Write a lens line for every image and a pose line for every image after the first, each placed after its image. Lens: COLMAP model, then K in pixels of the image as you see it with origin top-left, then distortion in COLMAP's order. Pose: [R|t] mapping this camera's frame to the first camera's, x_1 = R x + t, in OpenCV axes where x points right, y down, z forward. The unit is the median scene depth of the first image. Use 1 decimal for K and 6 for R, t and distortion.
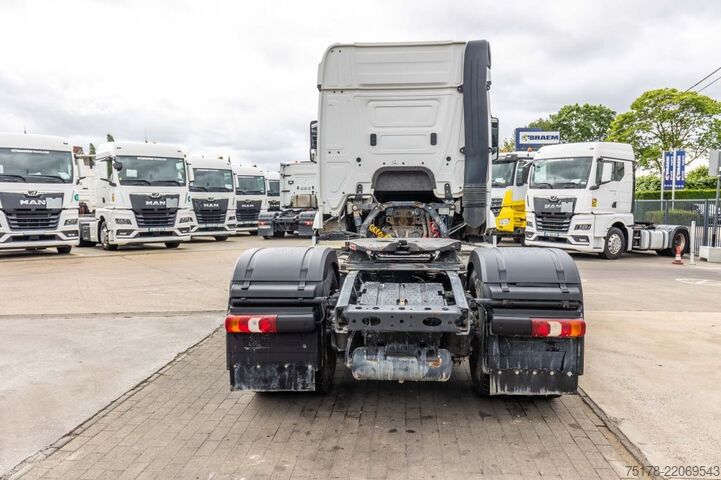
lens RADIAL K [[560.0, 0, 363.2], [0, 560.0, 239.9], [0, 0, 1]] dist [0.002941, 0.000829]
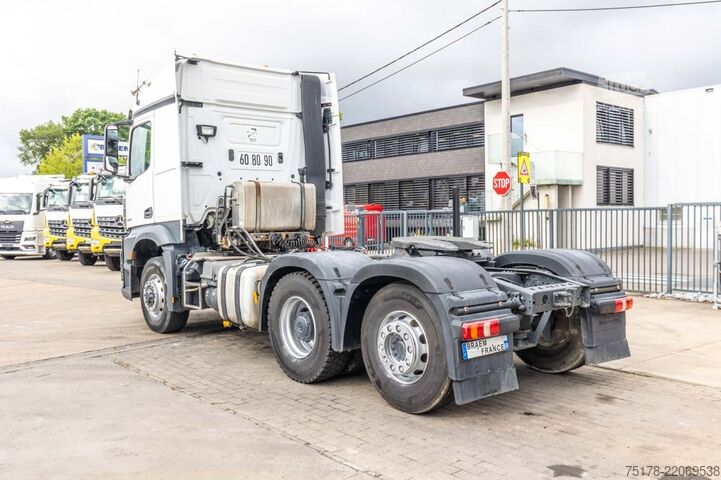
lens RADIAL K [[648.9, 0, 353.5], [0, 648.9, 241.0], [0, 0, 1]] dist [0.002465, -0.000778]
pose [[0.715663, -0.030708, 0.697770, -0.298404], [0.055763, 0.998356, -0.013257, -0.001508], [-0.696216, 0.048397, 0.716199, 0.014900]]
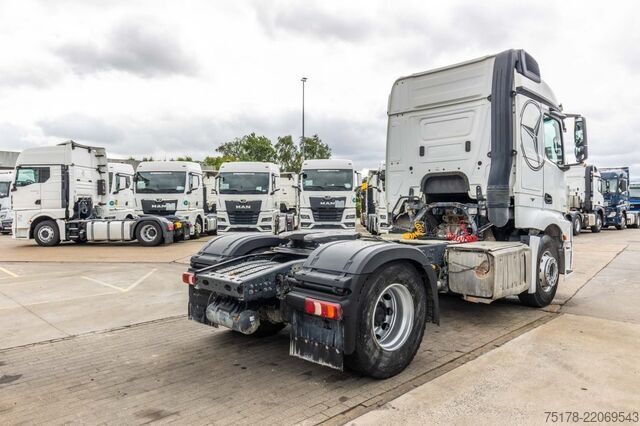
lens RADIAL K [[454.6, 0, 326.1], [0, 454.6, 213.5], [0, 0, 1]] dist [0.002505, -0.001284]
pose [[0.750747, 0.011862, -0.660483, 0.230468], [-0.041025, 0.998746, -0.028694, -0.004055], [0.659314, 0.048638, 0.750293, 0.063347]]
